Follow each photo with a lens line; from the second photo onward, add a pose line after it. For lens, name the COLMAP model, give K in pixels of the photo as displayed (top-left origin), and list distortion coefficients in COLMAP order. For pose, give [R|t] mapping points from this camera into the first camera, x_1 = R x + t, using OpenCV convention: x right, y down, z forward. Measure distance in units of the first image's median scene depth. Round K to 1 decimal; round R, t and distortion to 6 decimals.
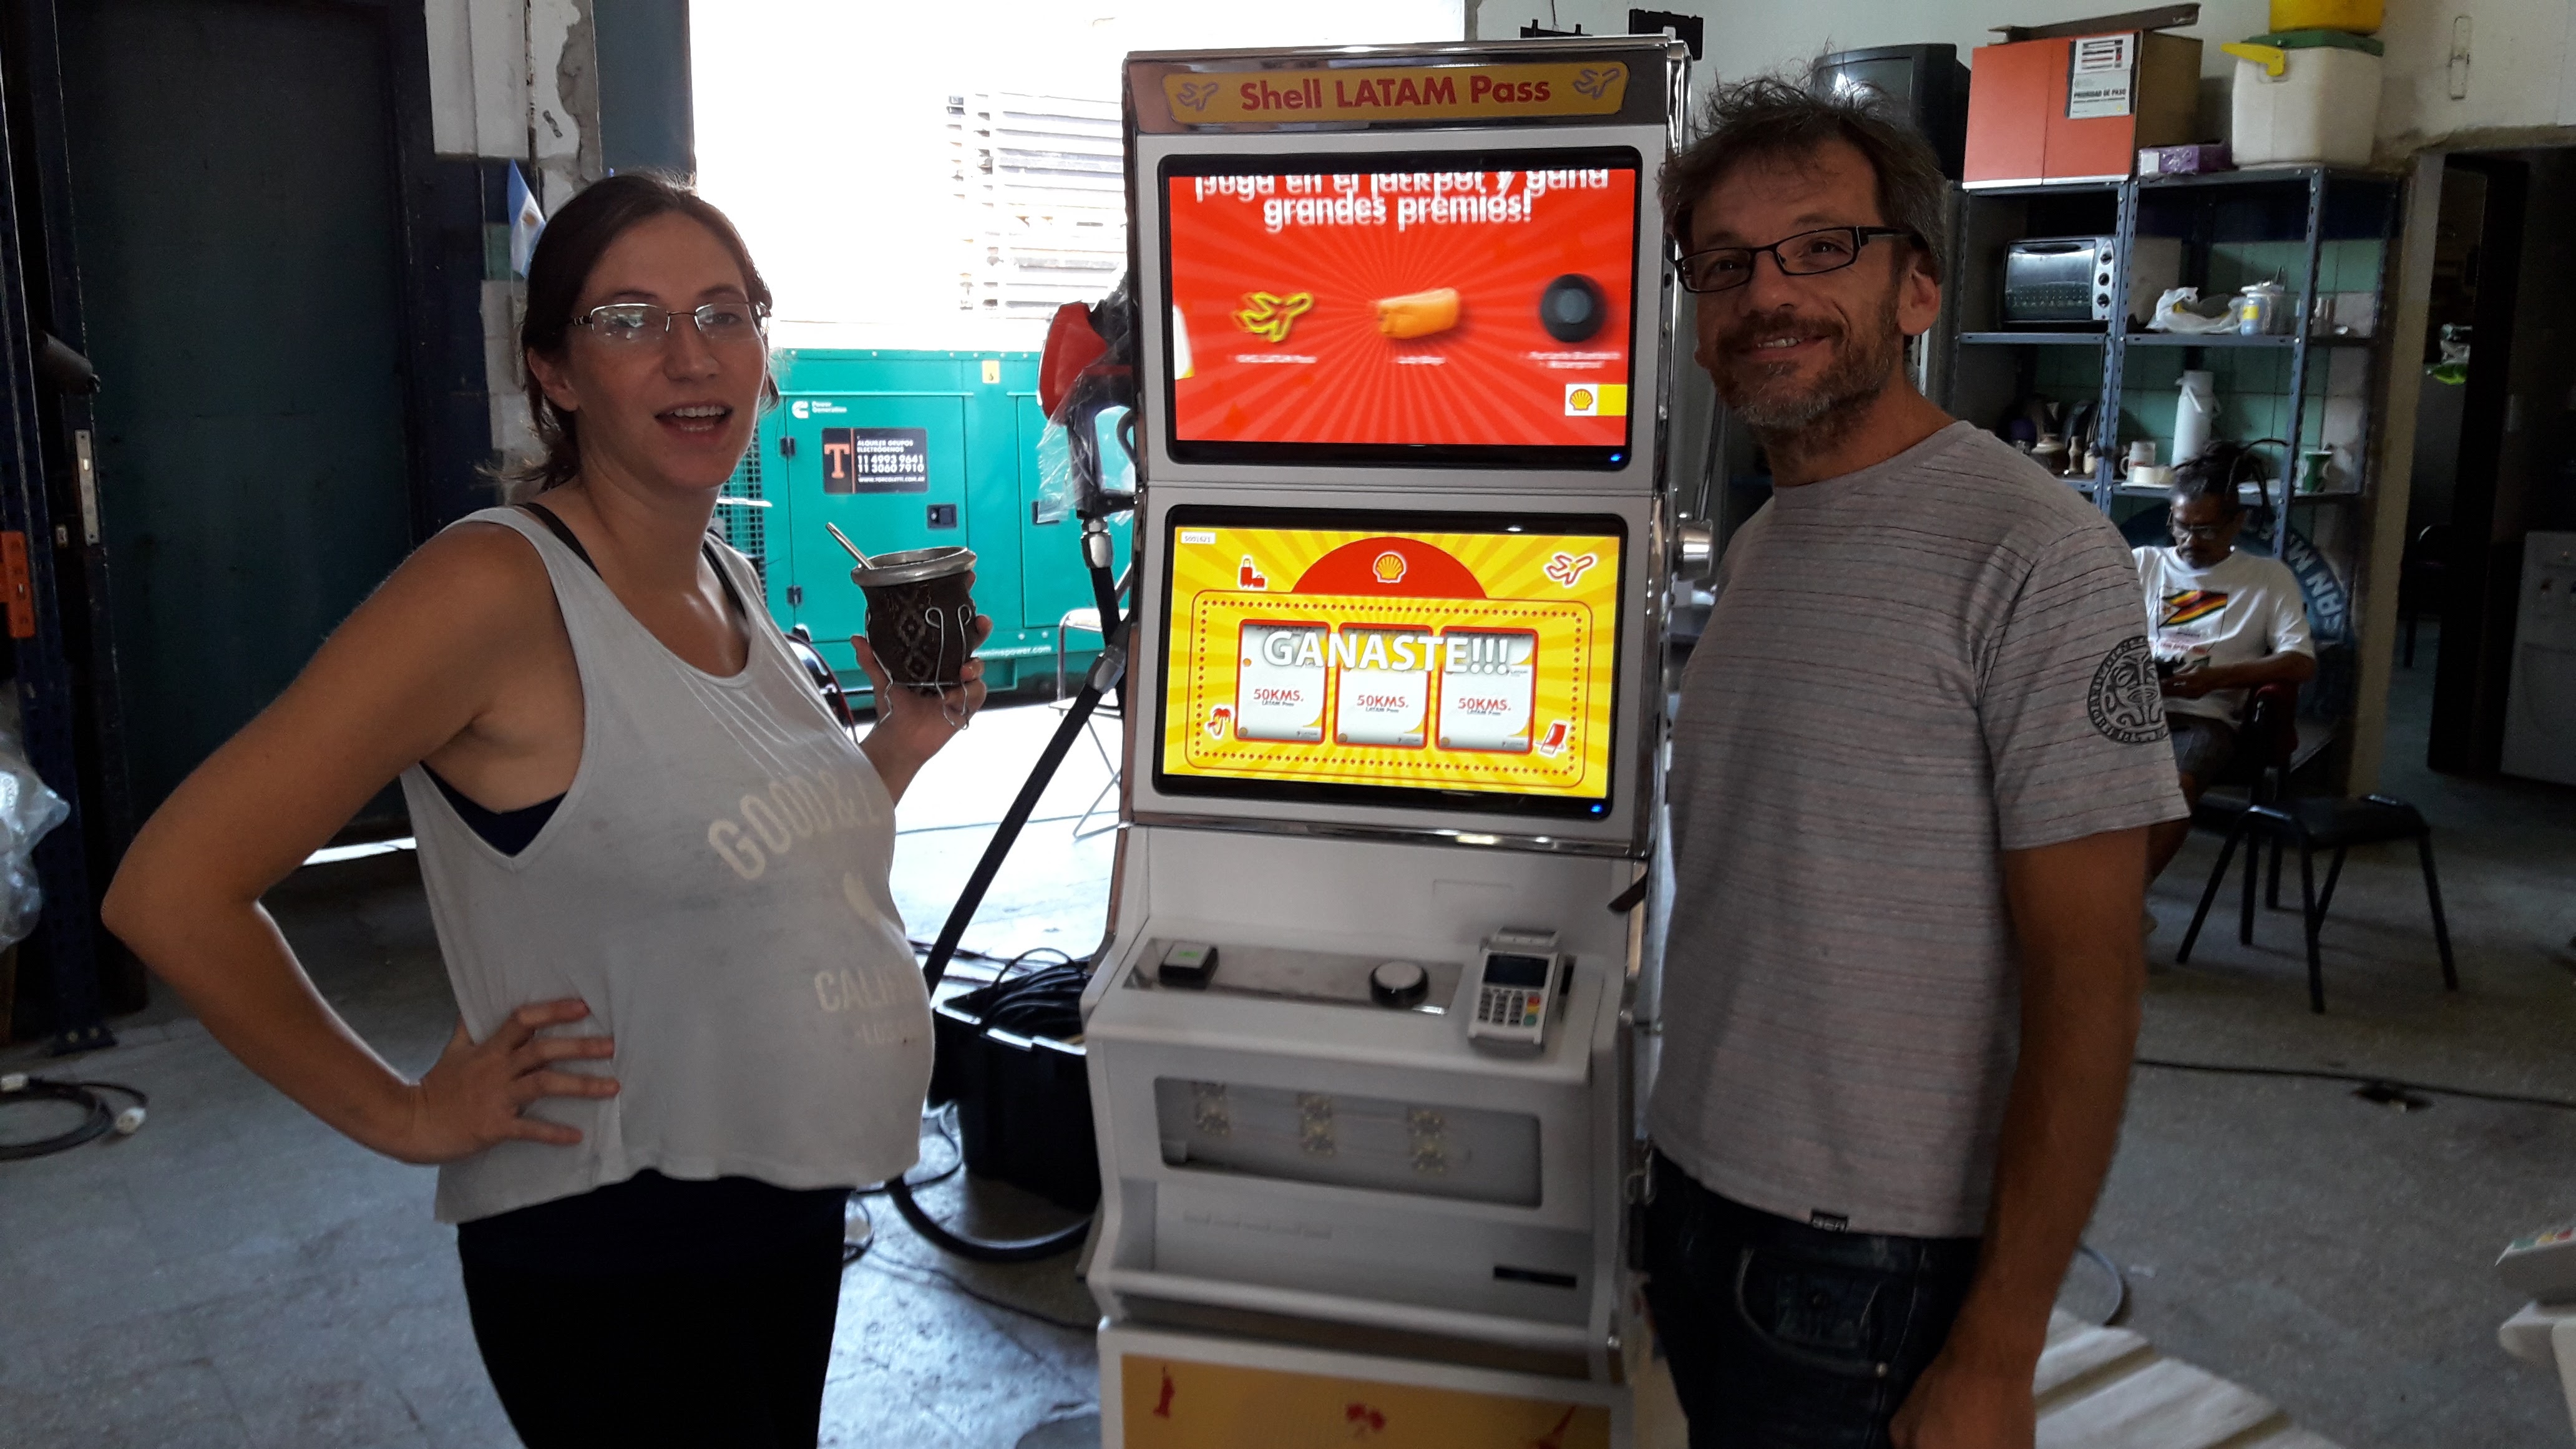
lens RADIAL K [[2108.8, 0, 1288.0], [0, 2108.8, 724.5], [0, 0, 1]] dist [0.110857, -0.230189]
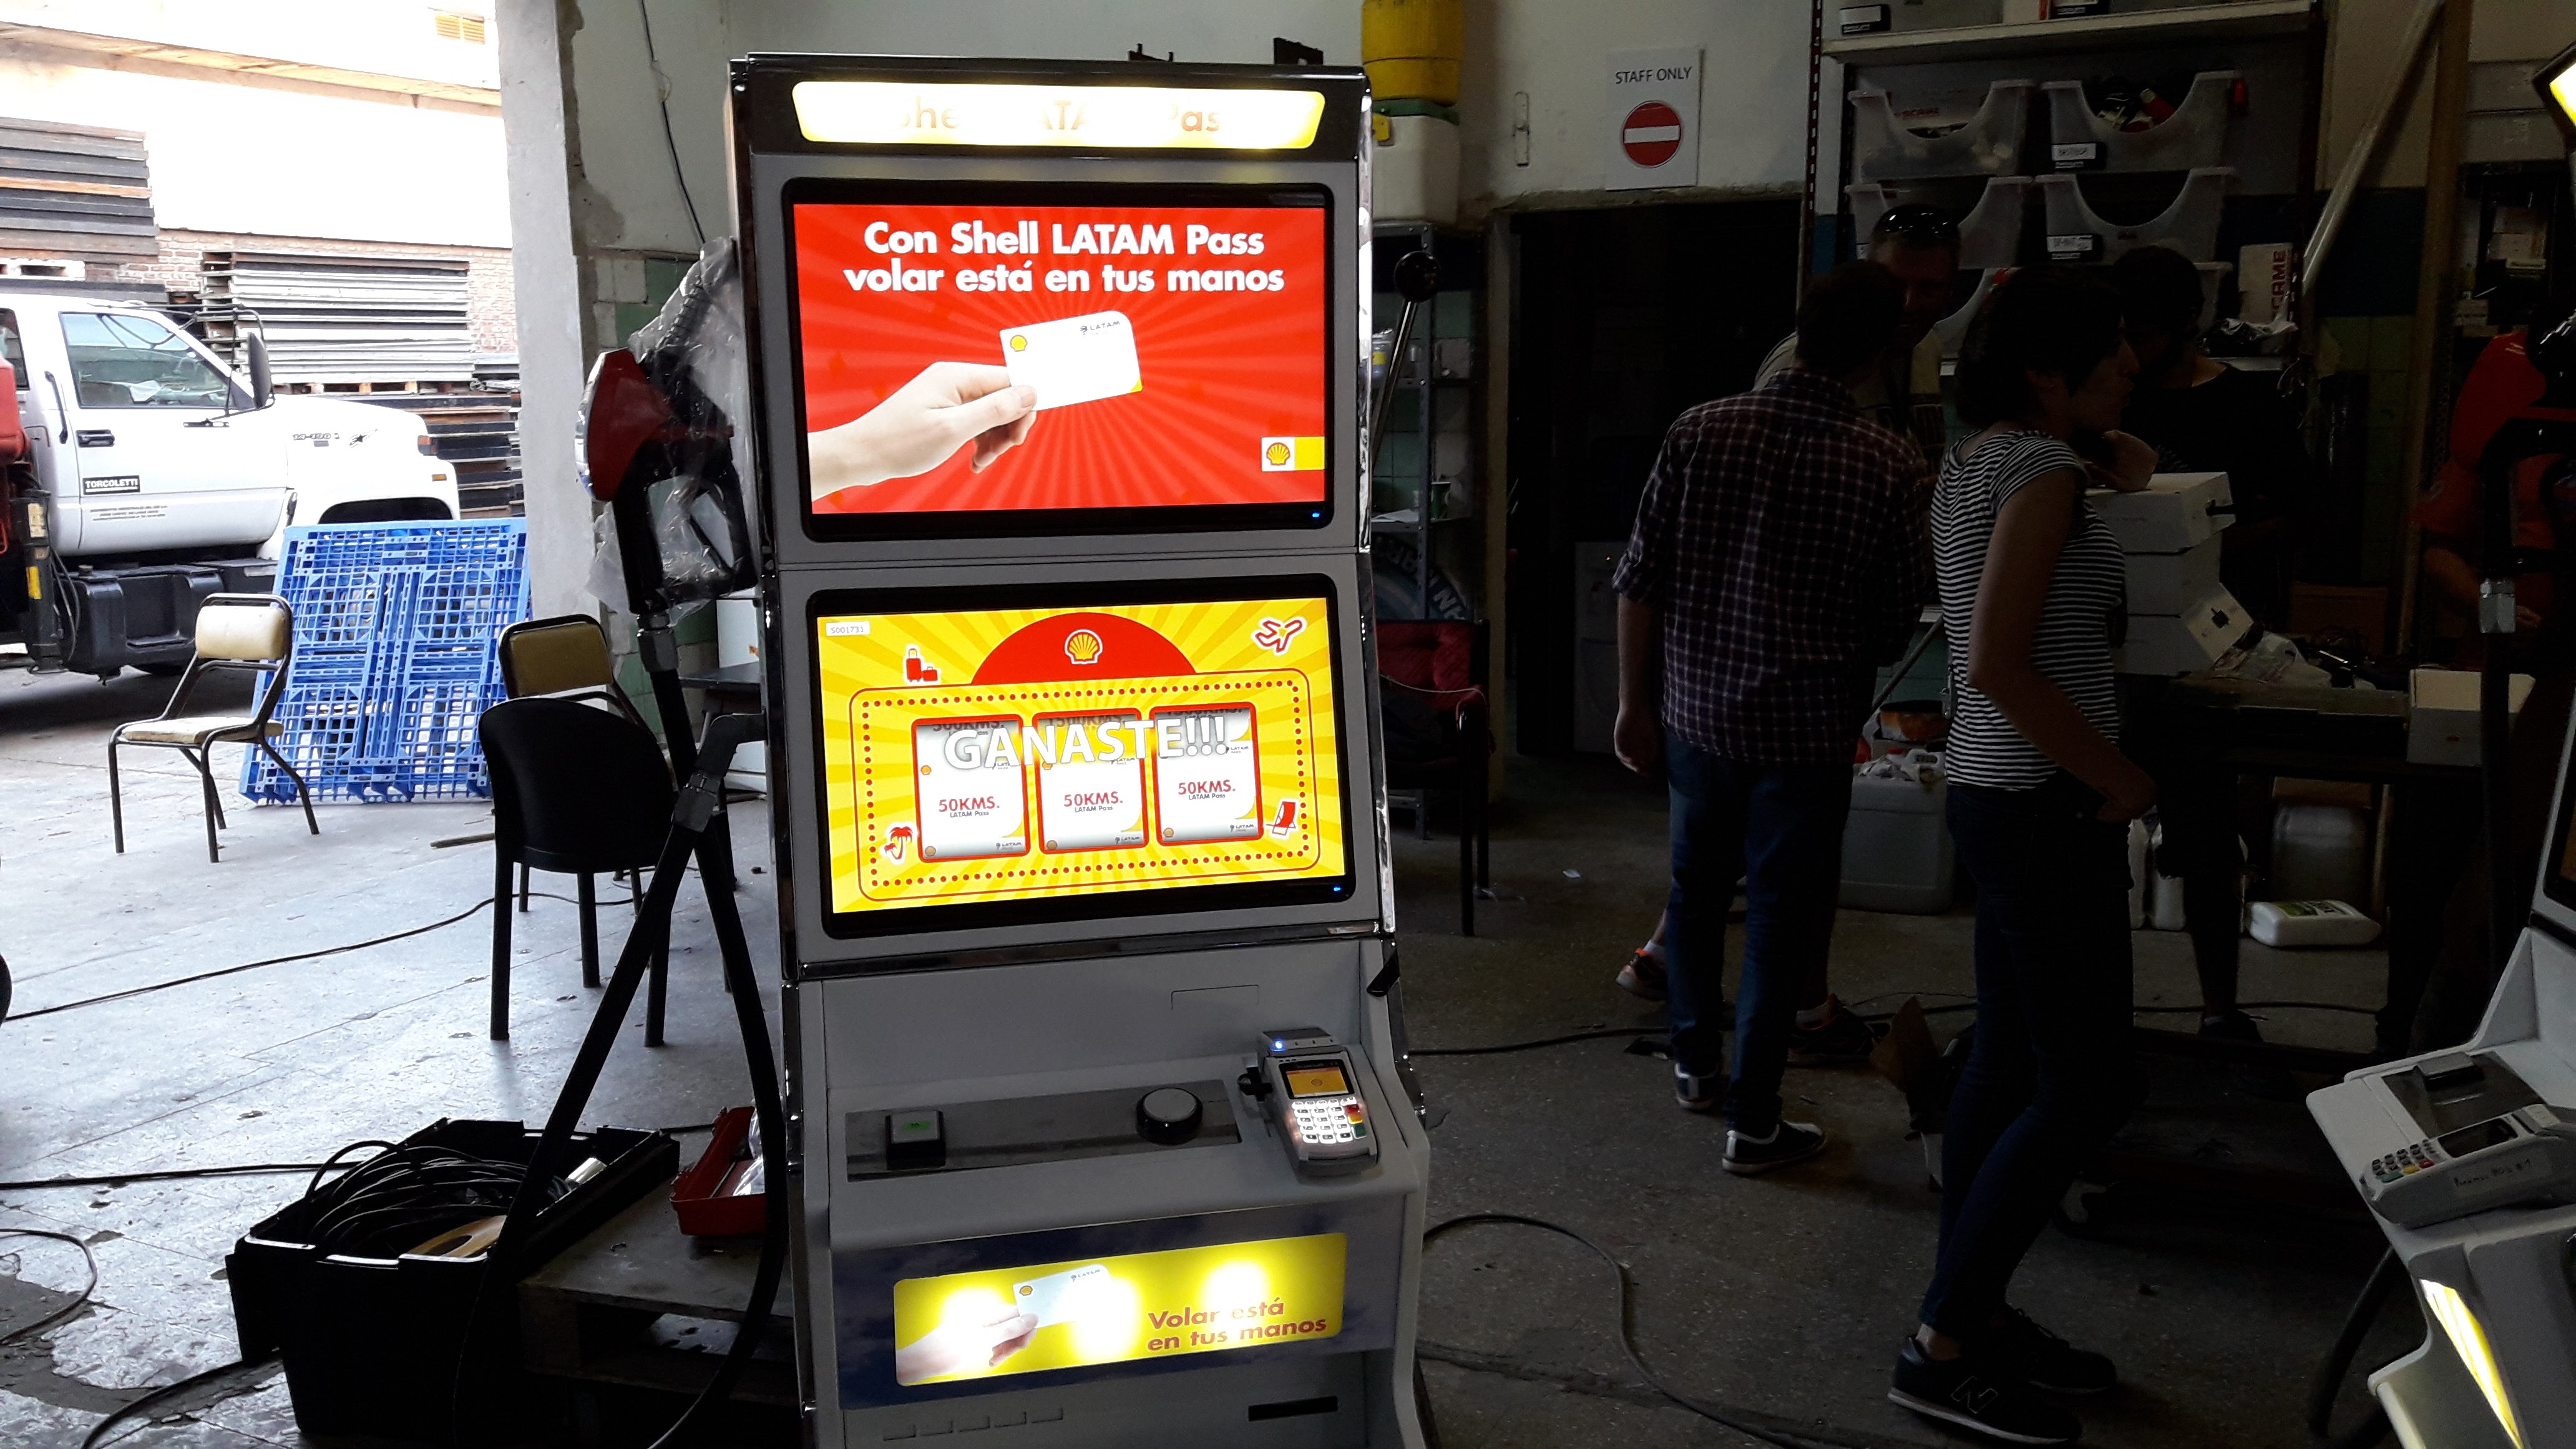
lens RADIAL K [[2108.8, 0, 1288.0], [0, 2108.8, 724.5], [0, 0, 1]] dist [0.110857, -0.230189]
pose [[0.865622, -0.090591, 0.492435, -0.316729], [0.099683, 0.994989, 0.007816, -0.040466], [-0.490675, 0.042322, 0.870314, 0.188105]]
